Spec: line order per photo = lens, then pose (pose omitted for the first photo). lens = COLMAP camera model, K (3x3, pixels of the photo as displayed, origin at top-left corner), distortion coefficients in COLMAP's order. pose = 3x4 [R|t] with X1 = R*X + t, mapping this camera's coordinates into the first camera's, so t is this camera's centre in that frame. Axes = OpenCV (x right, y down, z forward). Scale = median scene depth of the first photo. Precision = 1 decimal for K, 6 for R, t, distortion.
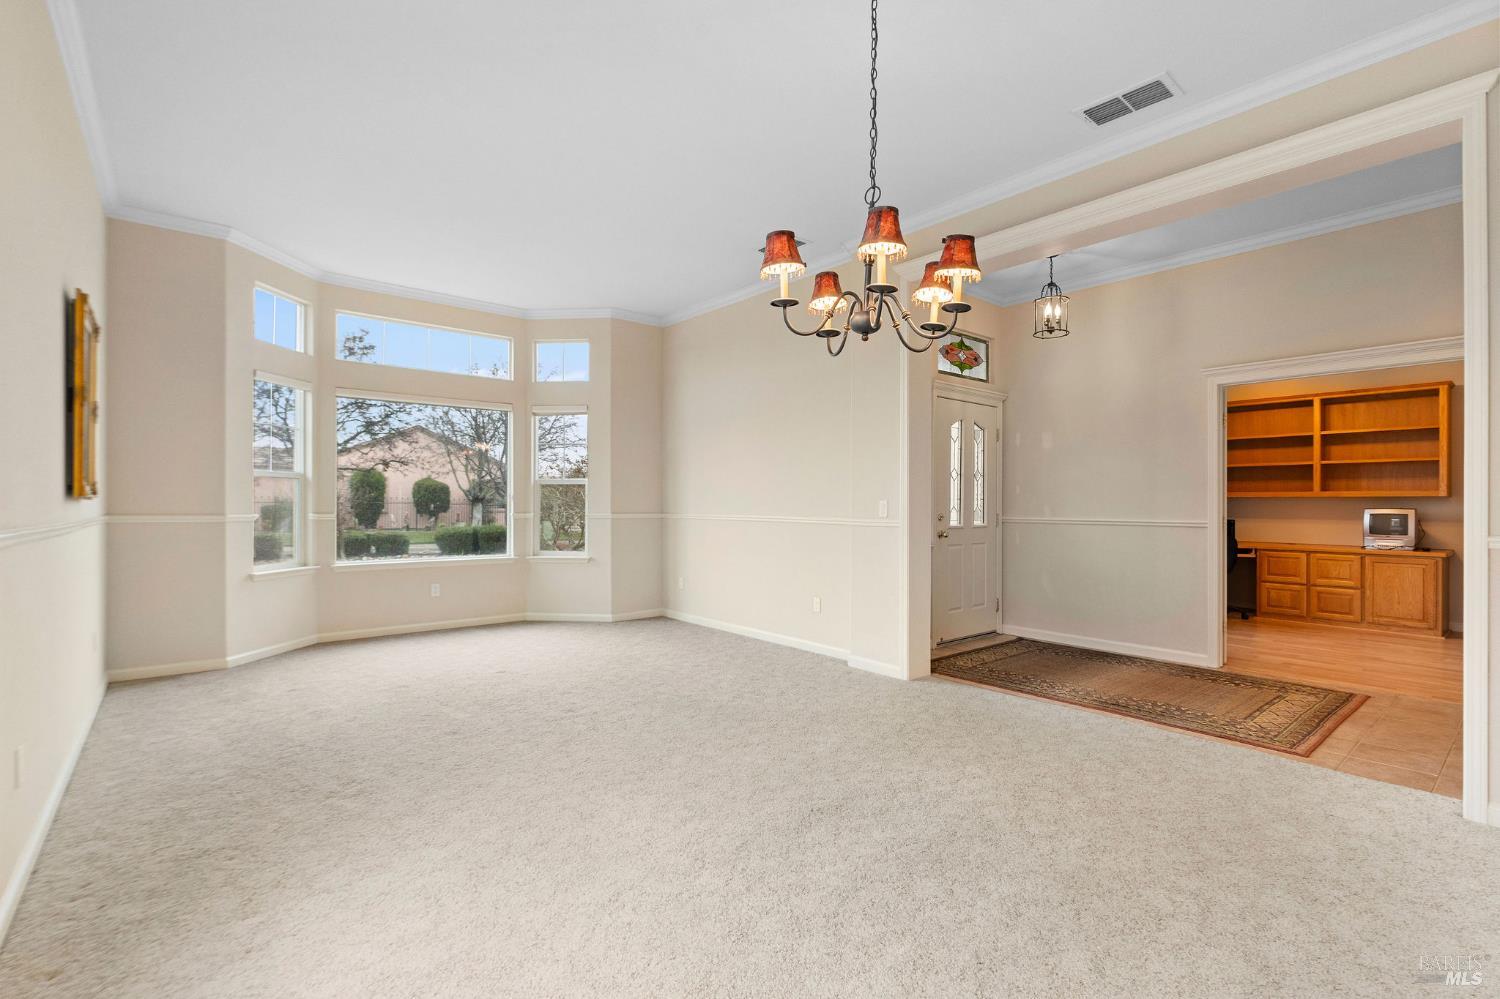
lens RADIAL K [[697.0, 0, 760.8], [0, 697.0, 497.5], [0, 0, 1]] dist [-0.004653, 0.001835]
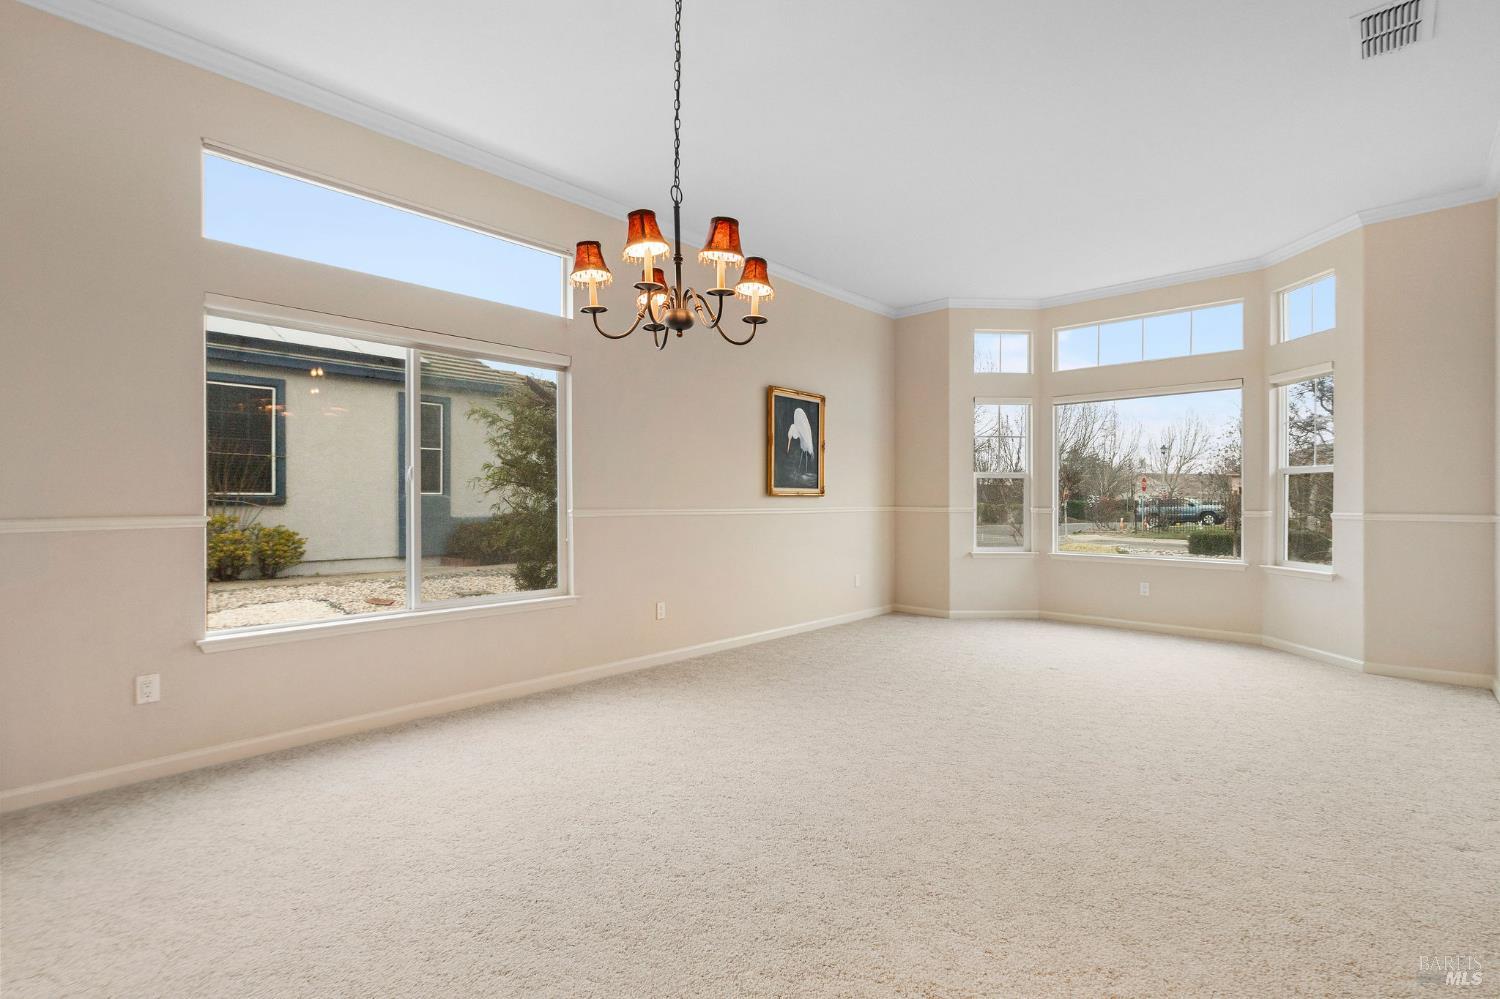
lens RADIAL K [[697.0, 0, 754.7], [0, 697.0, 498.7], [0, 0, 1]] dist [-0.004653, 0.001835]
pose [[0.101560, -0.003943, -0.994822, 0.519595], [0.006800, 0.999972, -0.003269, 0.009086], [0.994806, -0.006433, 0.101584, 0.438572]]
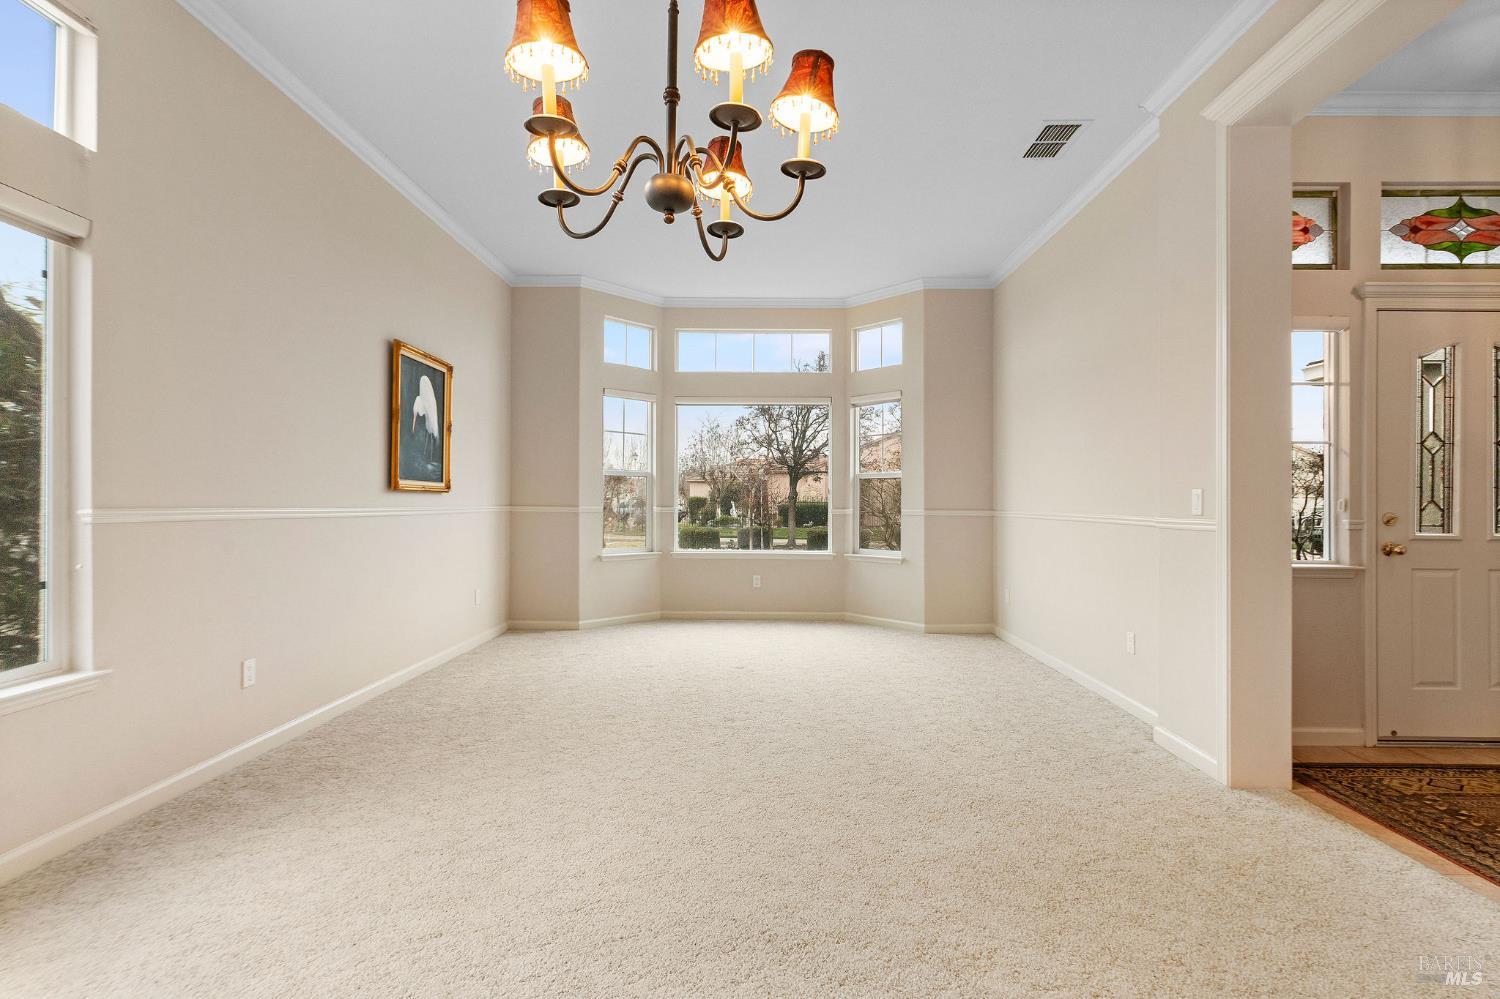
lens RADIAL K [[697.0, 0, 759.0], [0, 697.0, 499.8], [0, 0, 1]] dist [-0.004653, 0.001835]
pose [[0.751107, -0.001384, -0.660179, 0.274675], [0.001949, 0.999998, 0.000120, 0.012205], [0.660177, -0.001377, 0.751108, 0.253152]]
